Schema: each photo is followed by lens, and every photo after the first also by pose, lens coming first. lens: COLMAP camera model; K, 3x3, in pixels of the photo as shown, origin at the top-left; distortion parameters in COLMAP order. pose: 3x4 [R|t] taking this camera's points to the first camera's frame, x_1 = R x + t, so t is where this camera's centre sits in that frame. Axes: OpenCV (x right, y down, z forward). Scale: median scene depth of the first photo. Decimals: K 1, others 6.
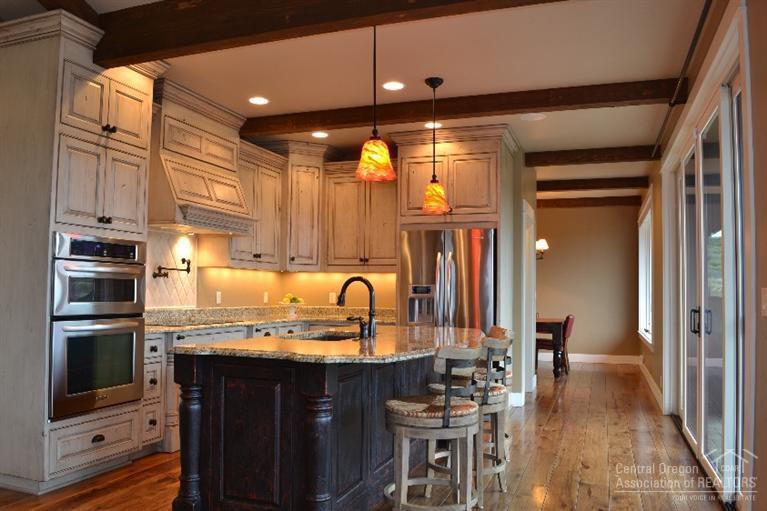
lens RADIAL K [[630.5, 0, 383.7], [0, 630.5, 258.0], [0, 0, 1]] dist [0.002050, -0.001874]
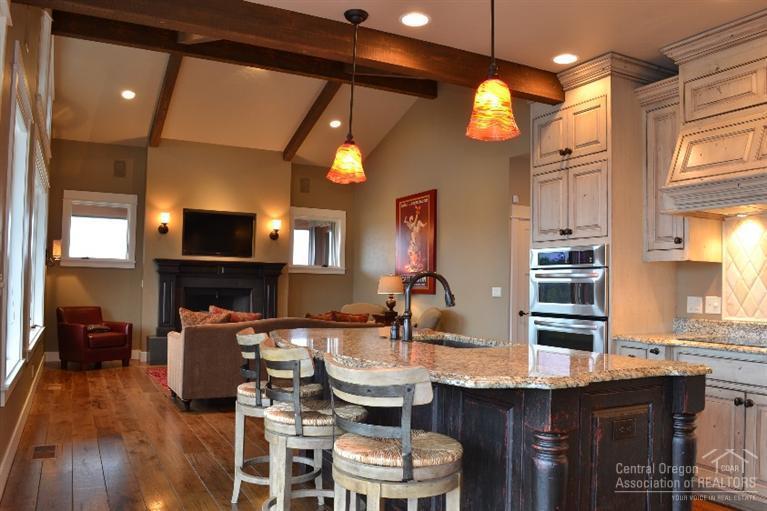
lens RADIAL K [[630.5, 0, 384.3], [0, 630.5, 256.9], [0, 0, 1]] dist [0.002050, -0.001874]
pose [[-0.665253, -0.055785, -0.744531, 0.628746], [0.018016, 0.995715, -0.090702, 0.083018], [0.746401, -0.073753, -0.661397, 1.507138]]
